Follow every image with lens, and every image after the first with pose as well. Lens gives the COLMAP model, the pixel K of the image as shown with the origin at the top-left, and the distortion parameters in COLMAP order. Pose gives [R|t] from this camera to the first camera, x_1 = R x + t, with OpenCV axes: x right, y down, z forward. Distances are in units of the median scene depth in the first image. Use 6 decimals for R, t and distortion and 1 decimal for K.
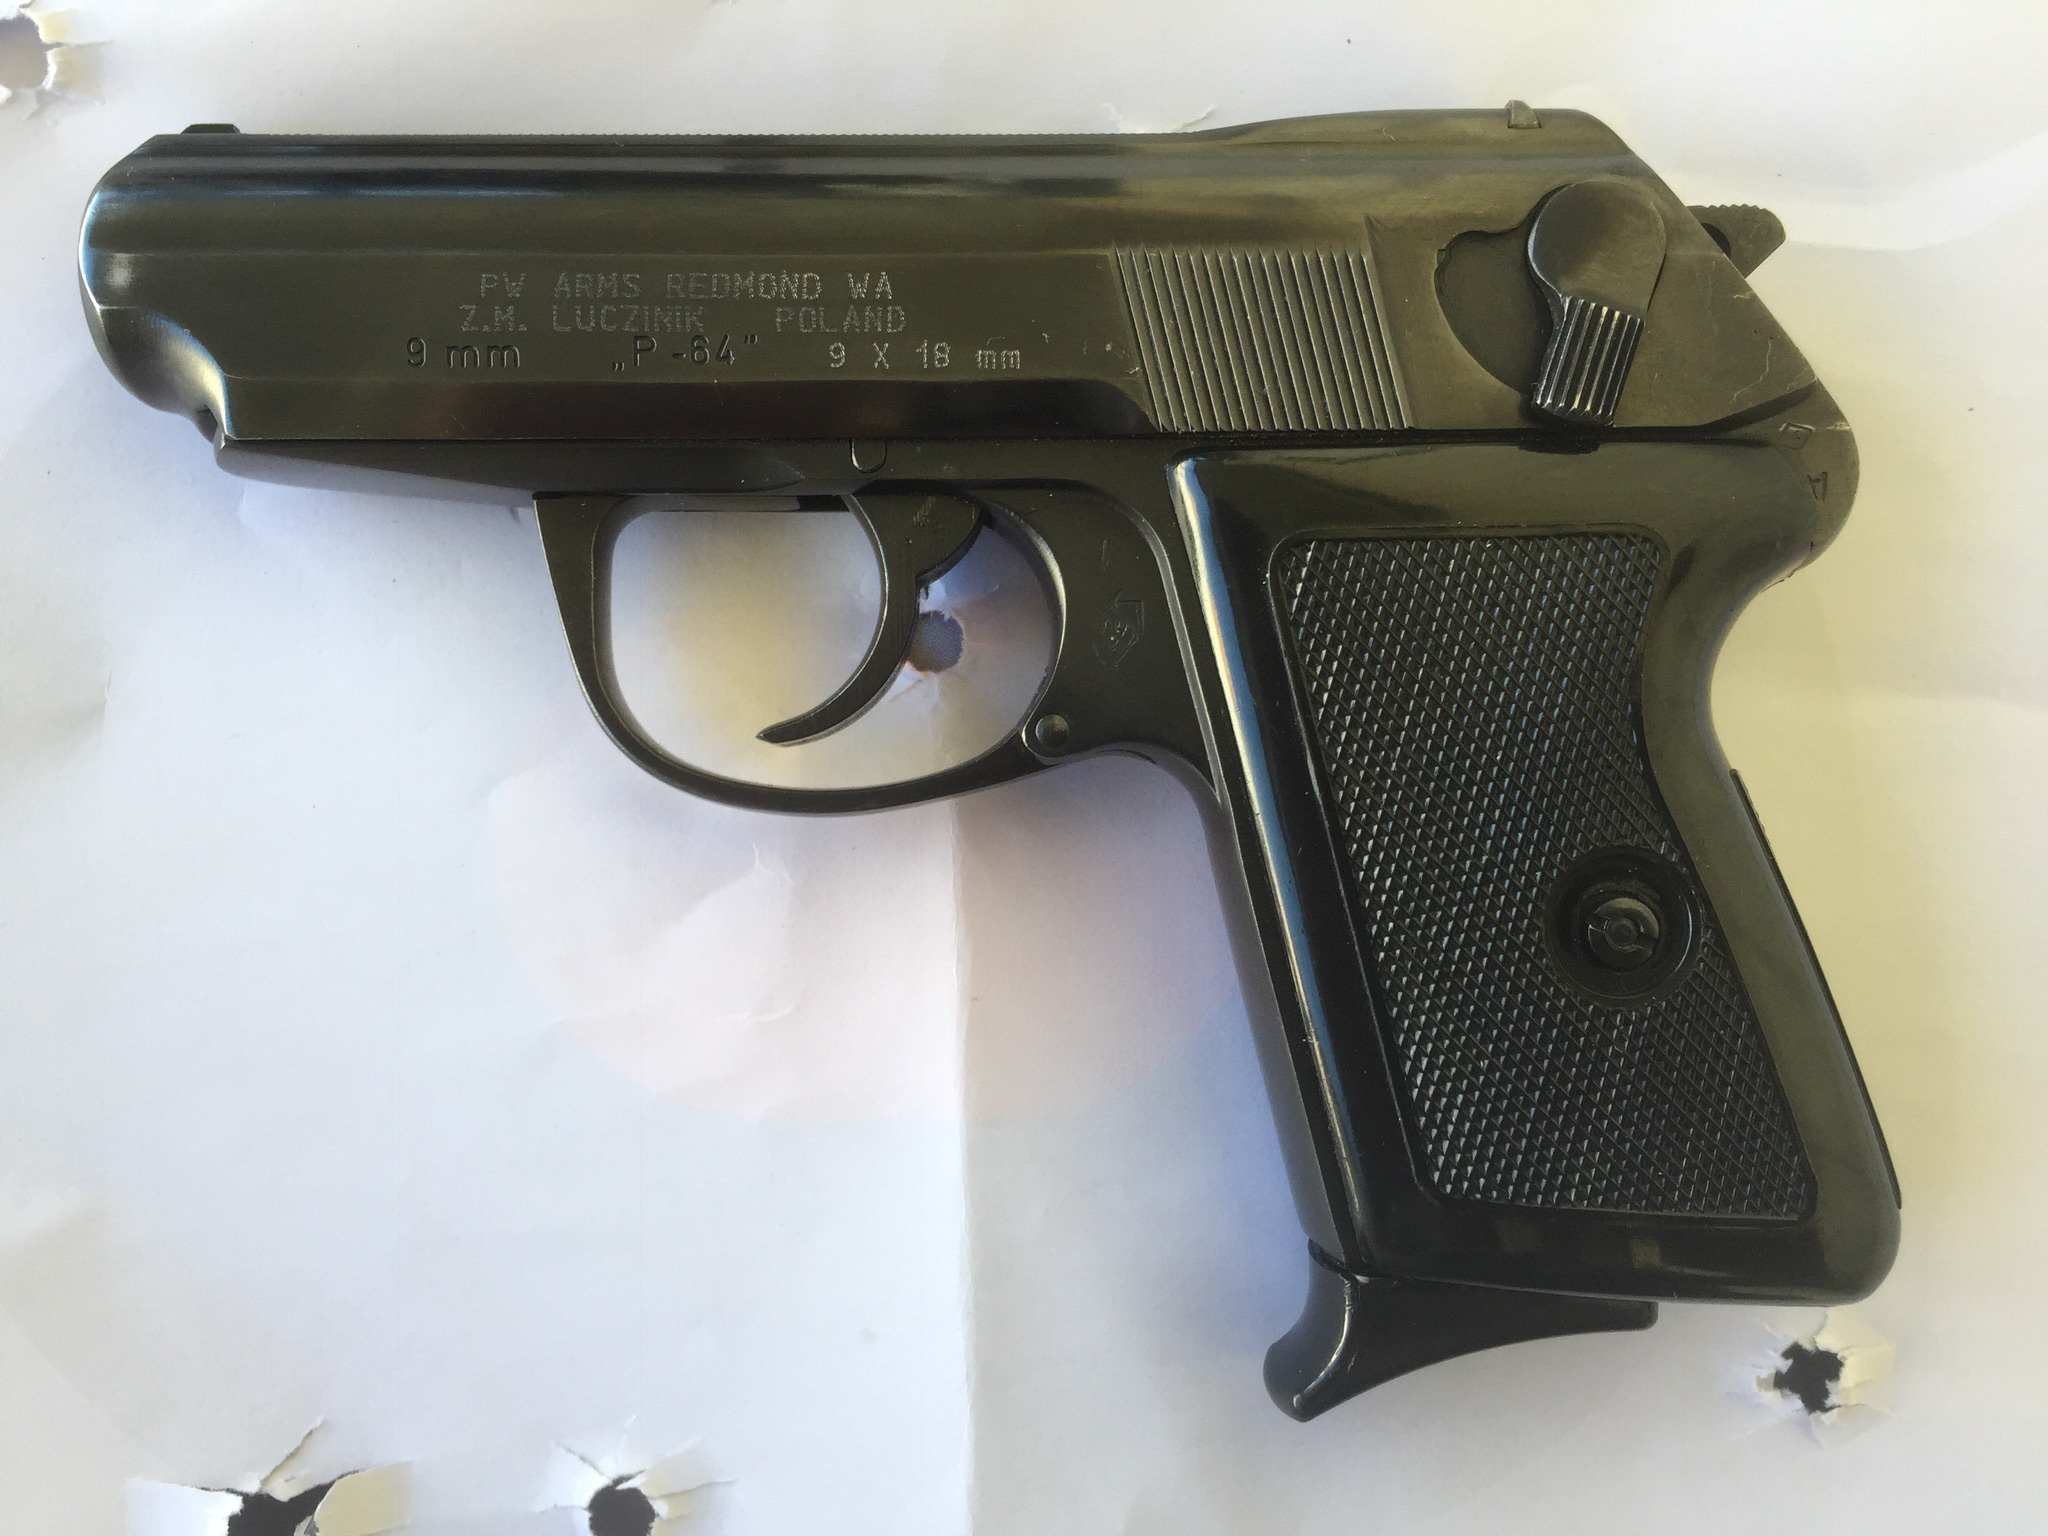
lens RADIAL K [[1740.4, 0, 1024.0], [0, 1740.4, 768.0], [0, 0, 1]] dist [0.002473, 0.001873]
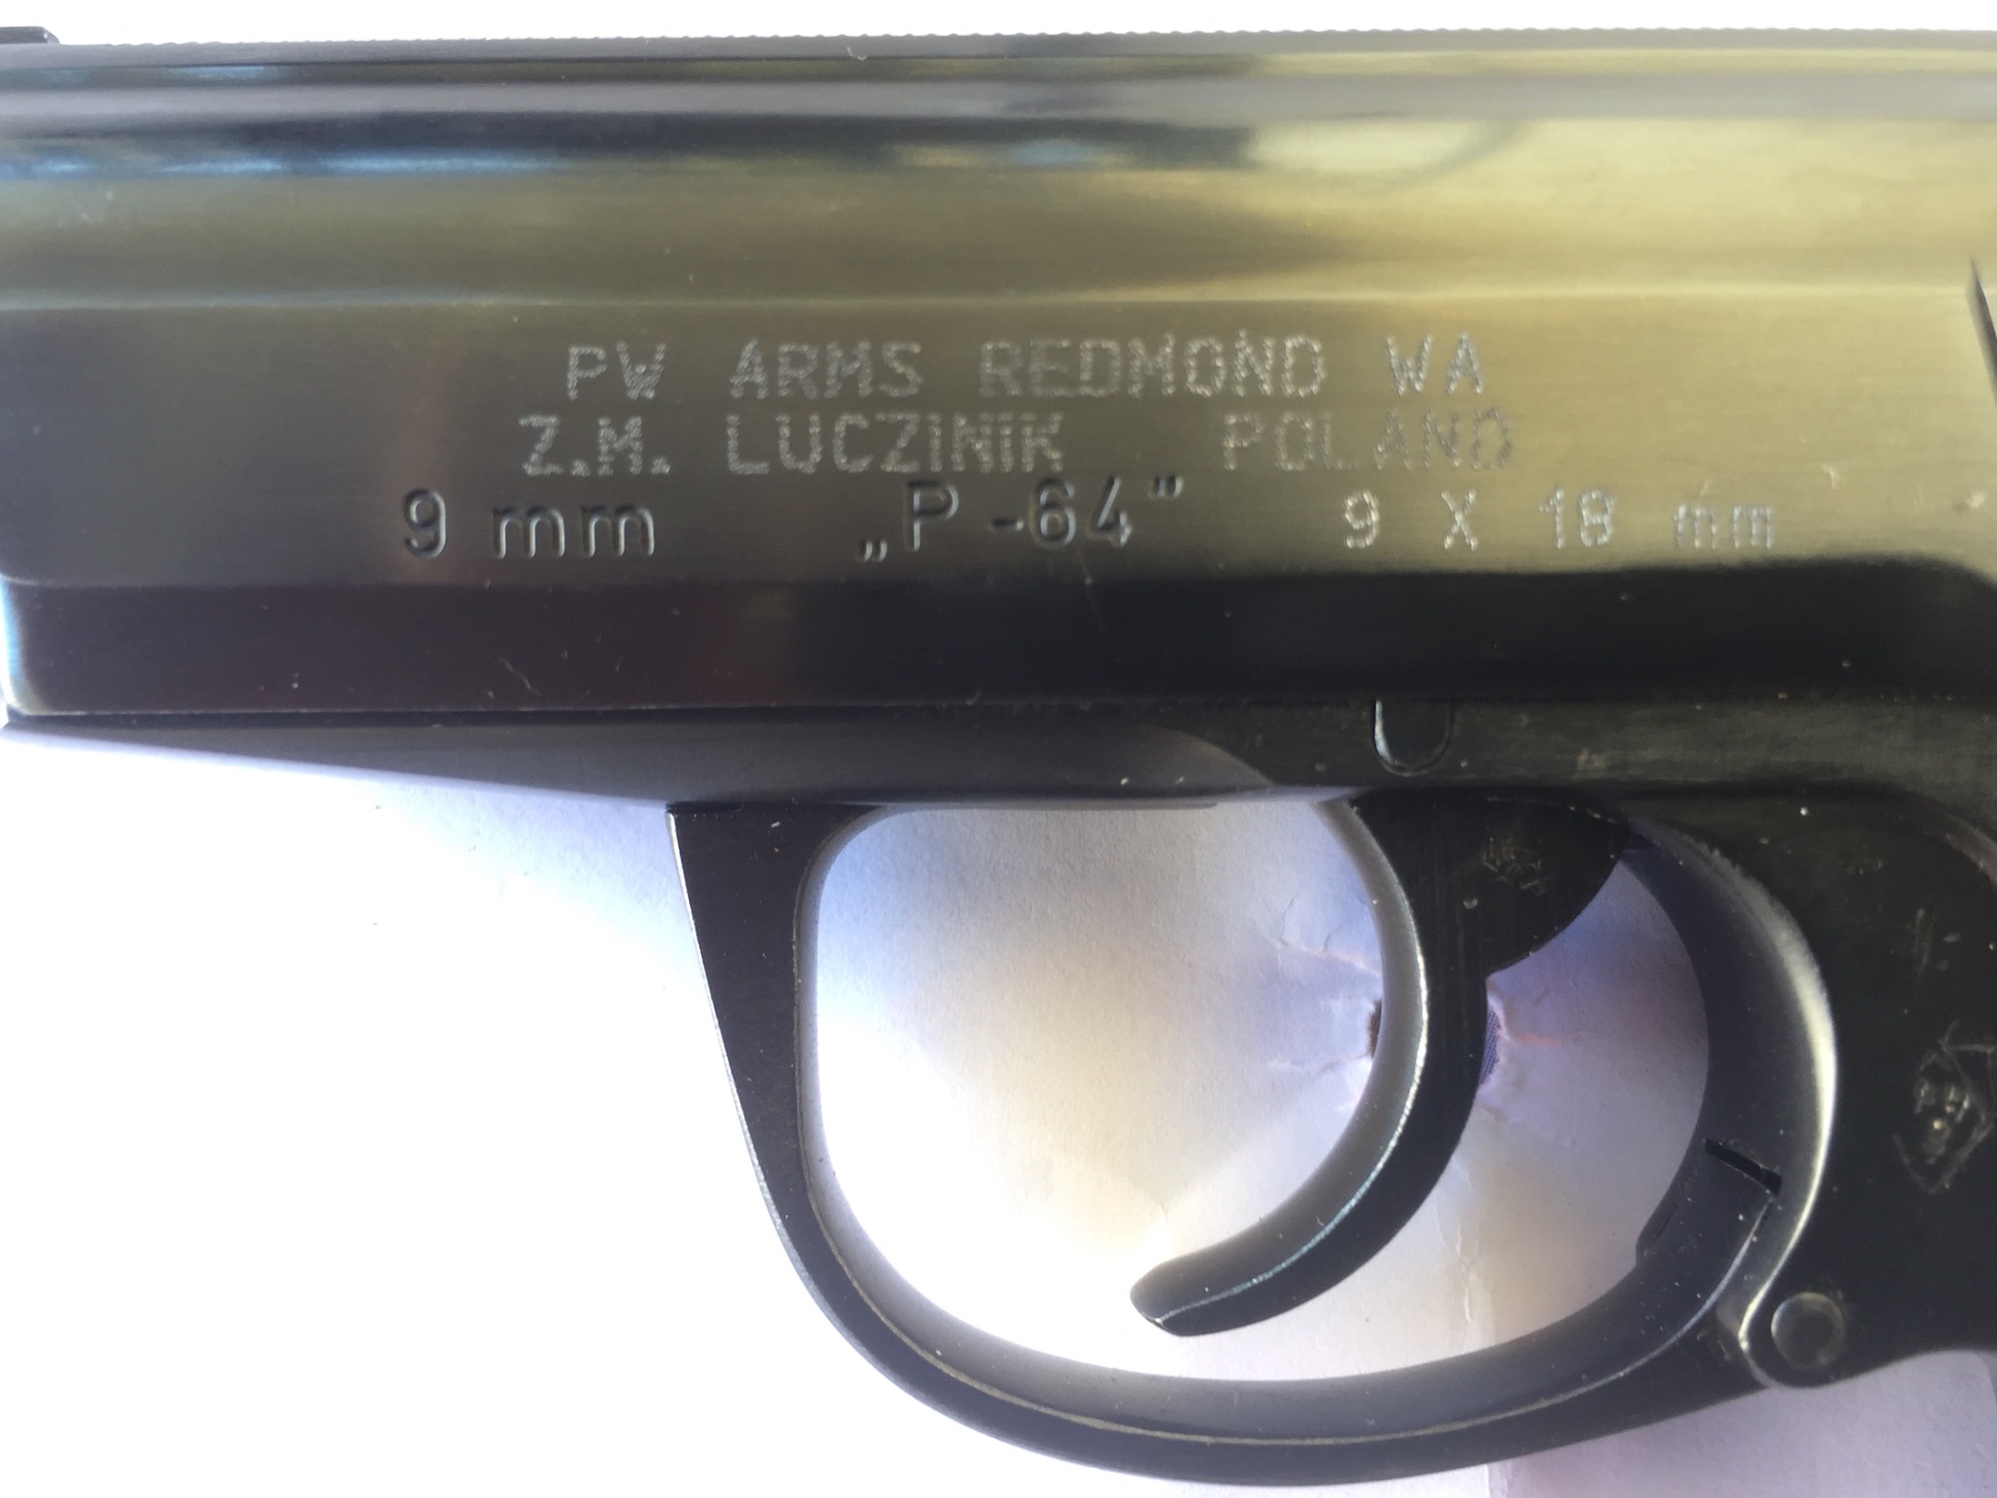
lens RADIAL K [[1951.3, 0, 998.5], [0, 1951.3, 749.0], [0, 0, 1]] dist [-0.005275, -0.017289]
pose [[0.999882, -0.005645, -0.014278, -0.193904], [0.005602, 0.999980, -0.003020, -0.177652], [0.014295, 0.002940, 0.999893, 0.499037]]
